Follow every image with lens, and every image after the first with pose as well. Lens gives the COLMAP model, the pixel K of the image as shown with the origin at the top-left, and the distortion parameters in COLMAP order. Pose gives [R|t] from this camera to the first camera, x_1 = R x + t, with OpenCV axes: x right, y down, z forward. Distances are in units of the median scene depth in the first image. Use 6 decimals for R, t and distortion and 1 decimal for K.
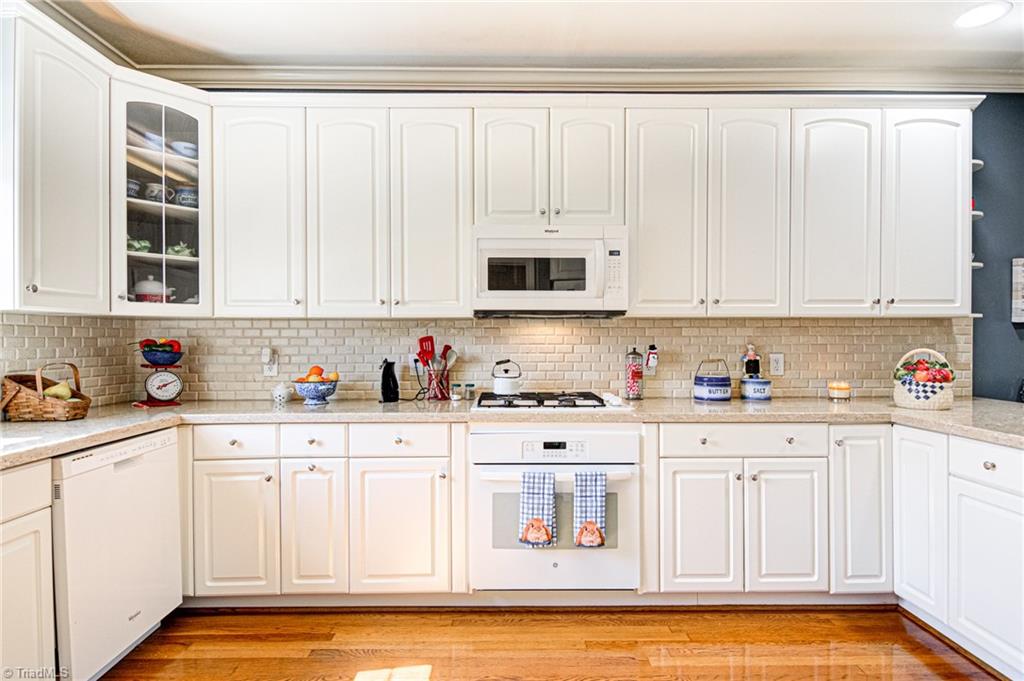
lens RADIAL K [[531.5, 0, 514.1], [0, 531.5, 341.0], [0, 0, 1]] dist [-0.001341, -0.006520]
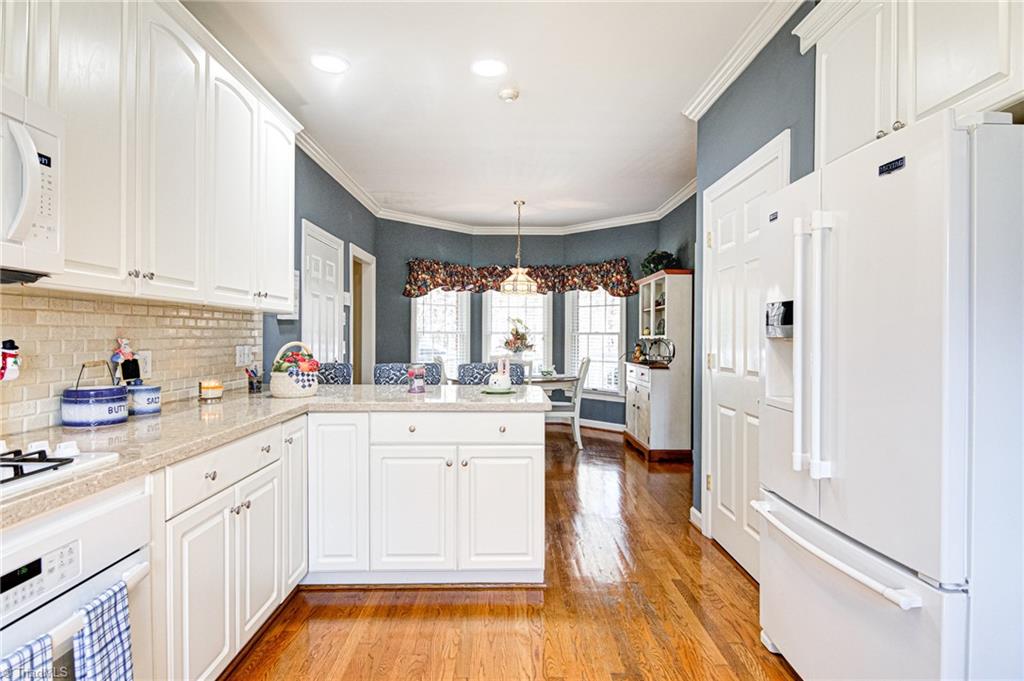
lens RADIAL K [[531.5, 0, 512.7], [0, 531.5, 343.3], [0, 0, 1]] dist [-0.001341, -0.006520]
pose [[0.013885, -0.013979, 0.999806, -0.300669], [-0.000923, 0.999902, 0.013994, 0.002435], [-0.999903, -0.001117, 0.013871, 0.527664]]
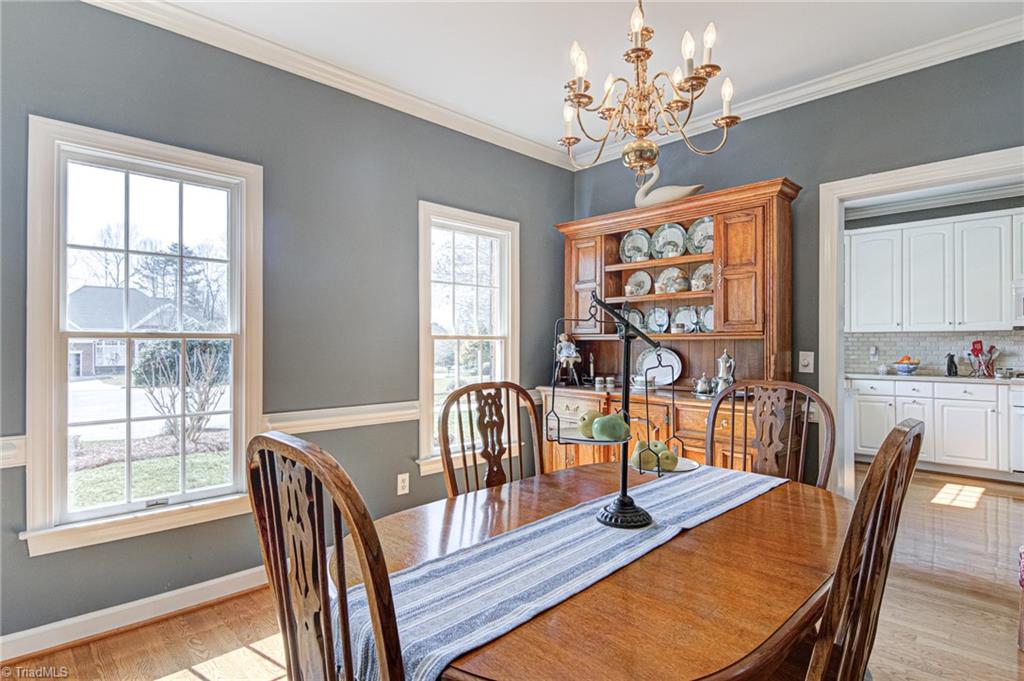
lens RADIAL K [[531.5, 0, 519.1], [0, 531.5, 341.3], [0, 0, 1]] dist [-0.001341, -0.006520]
pose [[0.686762, -0.002011, -0.726879, 0.073275], [-0.001331, 0.999991, -0.004024, 0.002400], [0.726881, 0.003731, 0.686754, -1.394087]]
